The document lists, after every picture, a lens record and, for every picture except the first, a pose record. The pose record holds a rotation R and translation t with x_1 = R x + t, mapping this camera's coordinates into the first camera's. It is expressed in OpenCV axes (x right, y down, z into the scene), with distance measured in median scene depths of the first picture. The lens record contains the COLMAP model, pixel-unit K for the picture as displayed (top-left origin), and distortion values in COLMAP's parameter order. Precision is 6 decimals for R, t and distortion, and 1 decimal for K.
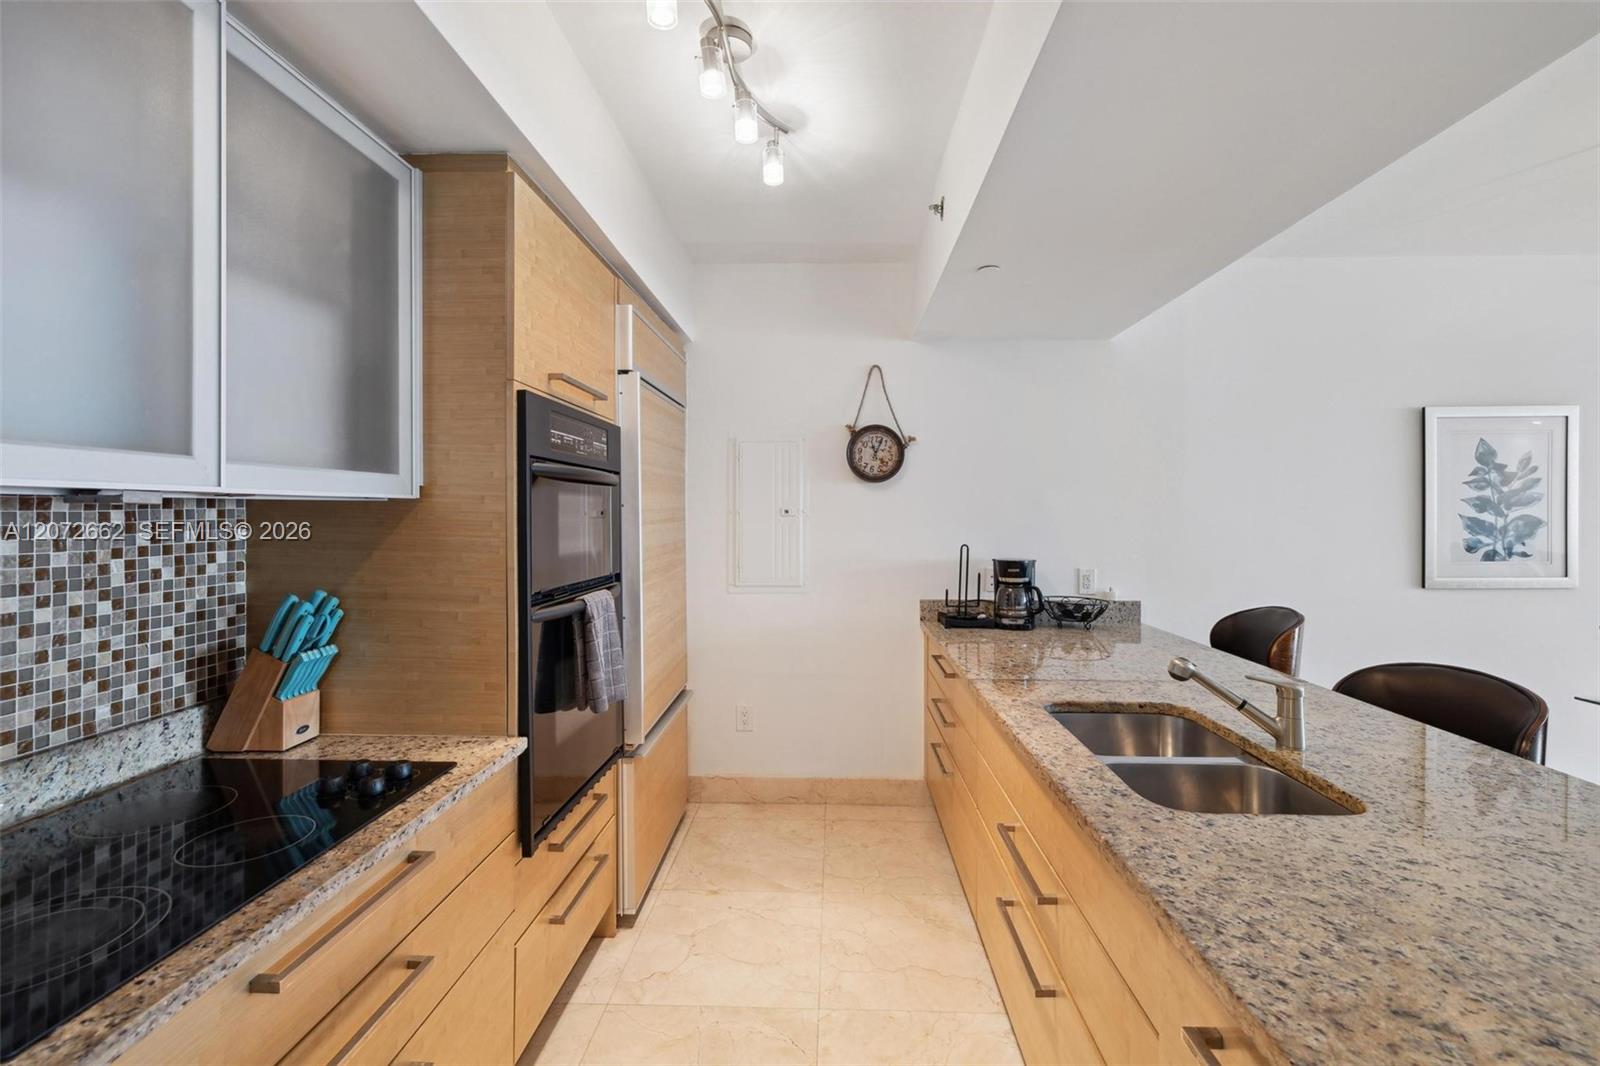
lens RADIAL K [[693.5, 0, 816.8], [0, 693.5, 508.8], [0, 0, 1]] dist [0.001555, -0.000100]
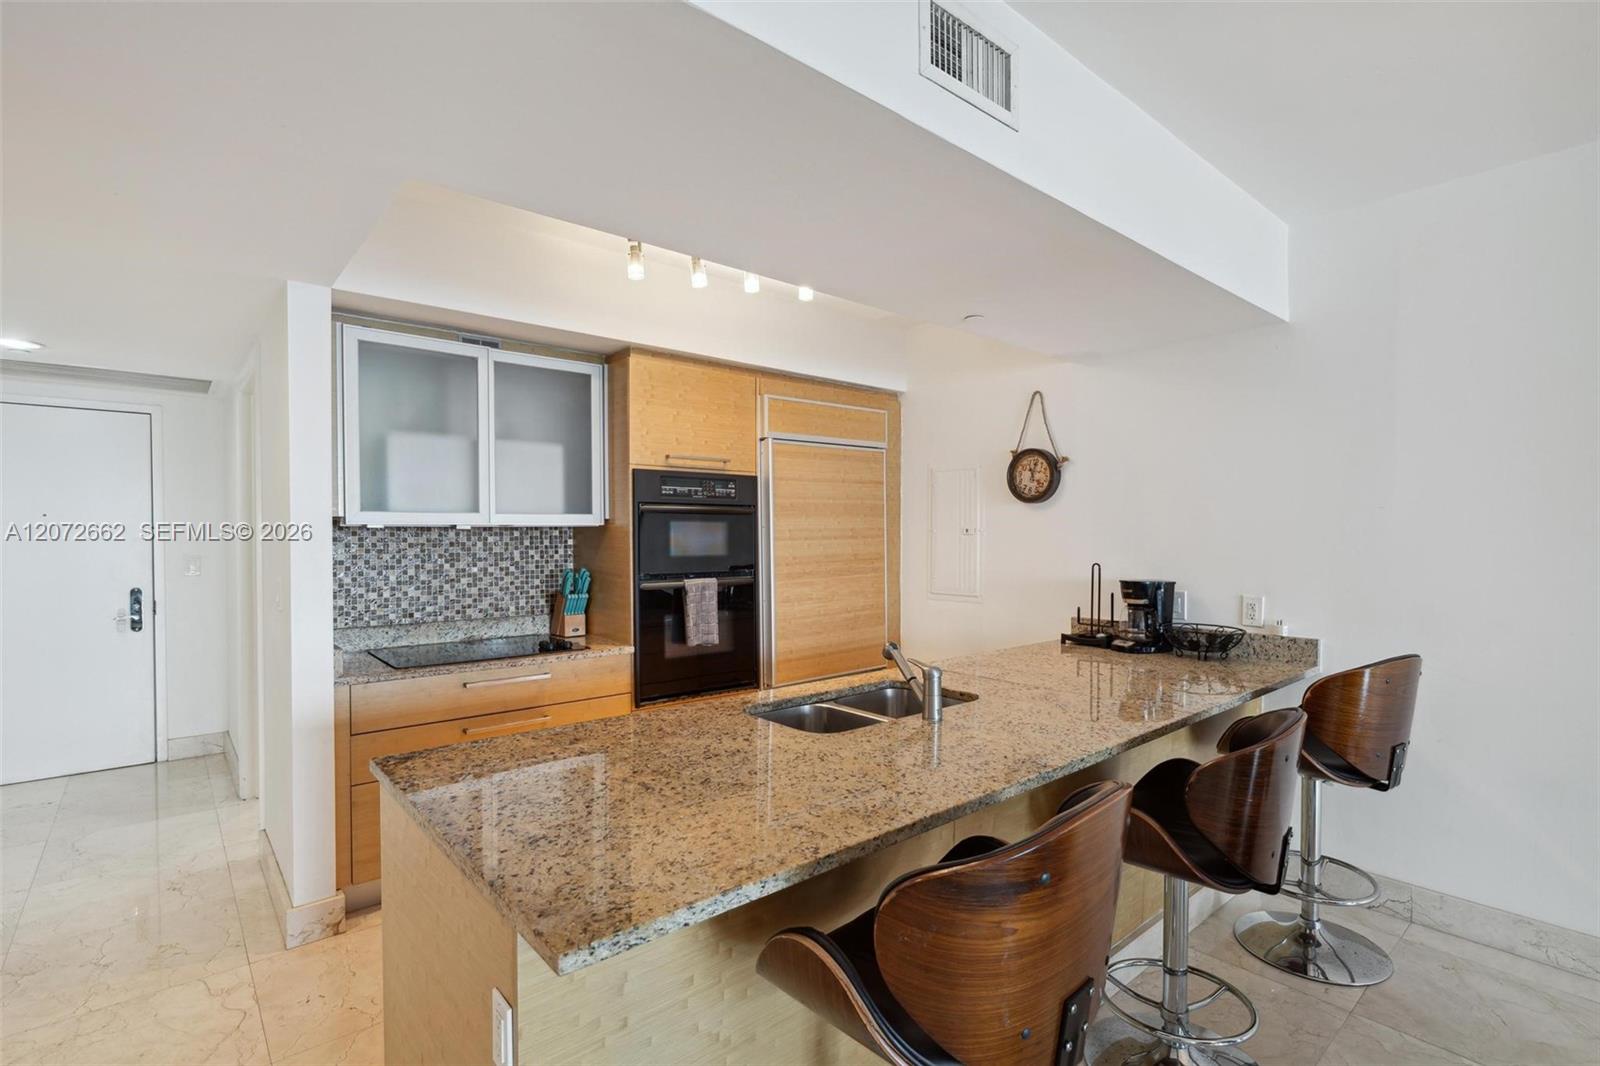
lens RADIAL K [[764.3, 0, 808.2], [0, 764.3, 542.4], [0, 0, 1]] dist [-0.008479, 0.002898]
pose [[0.672013, 0.008817, -0.740487, 1.030833], [0.005946, 0.999833, 0.017302, 0.000514], [0.740516, -0.016030, 0.671848, -0.053889]]
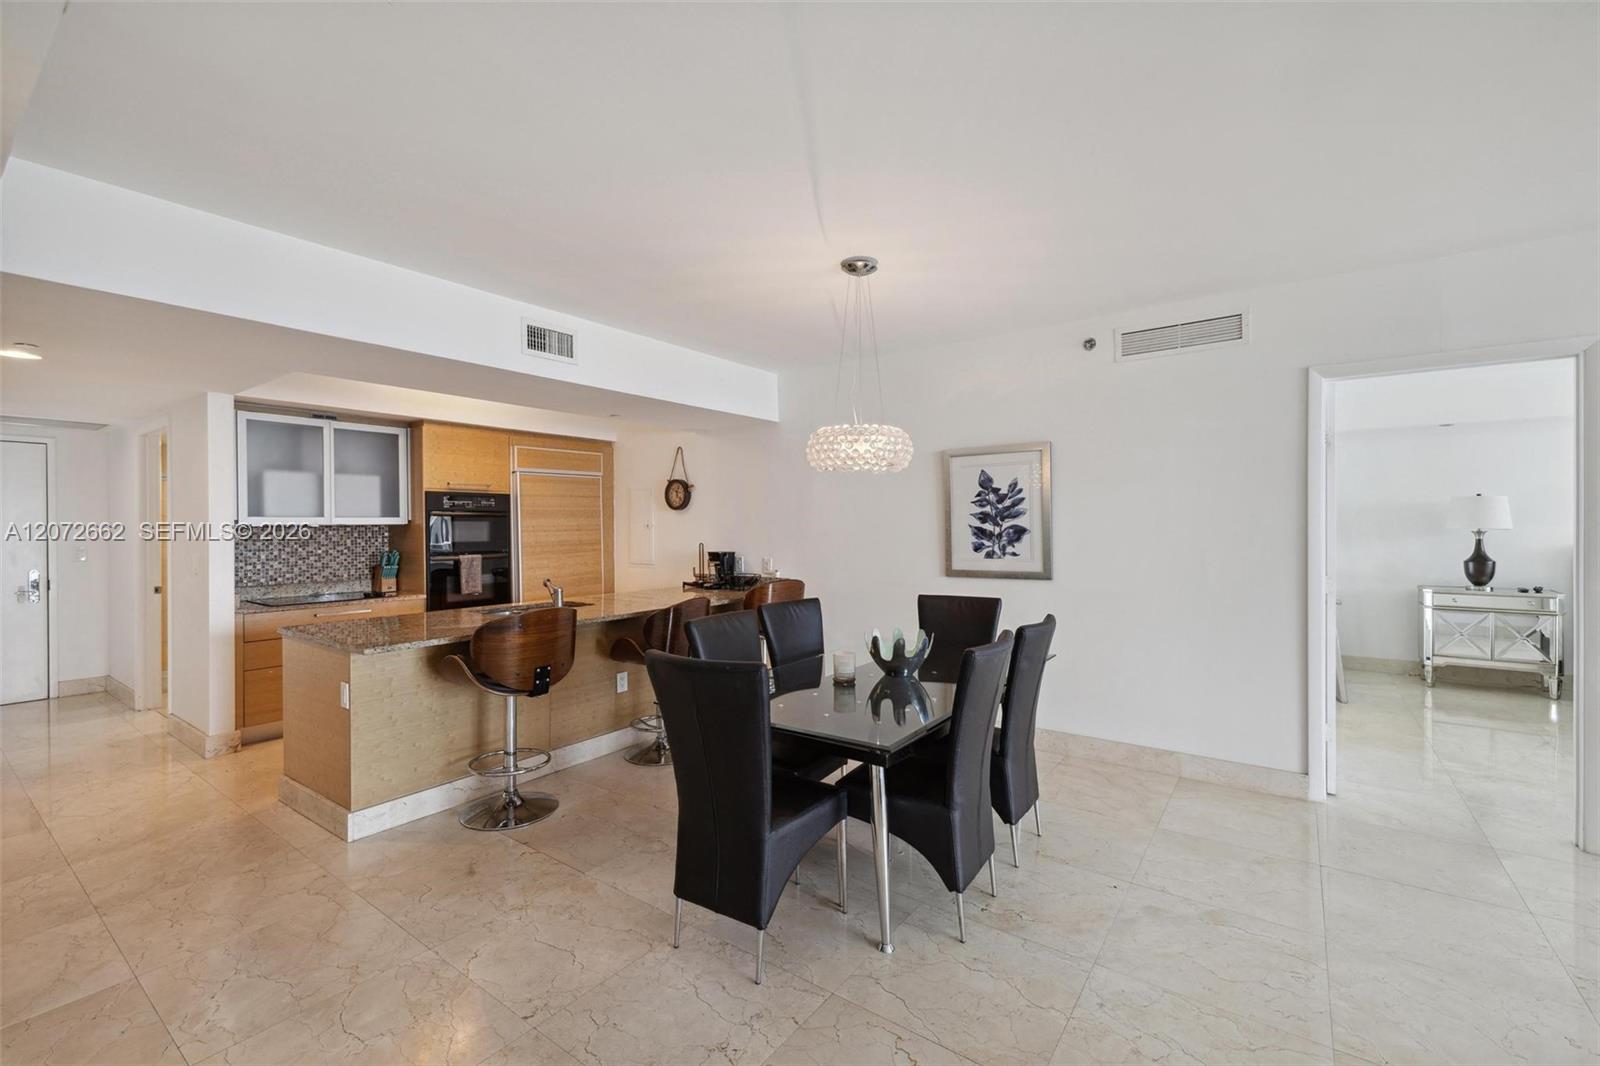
lens RADIAL K [[679.8, 0, 804.2], [0, 679.8, 524.4], [0, 0, 1]] dist [0.000539, 0.000809]
pose [[0.822073, -0.006790, -0.569342, 2.024275], [0.010499, 0.999940, 0.003235, -0.001281], [0.569285, -0.008636, 0.822095, -0.449889]]
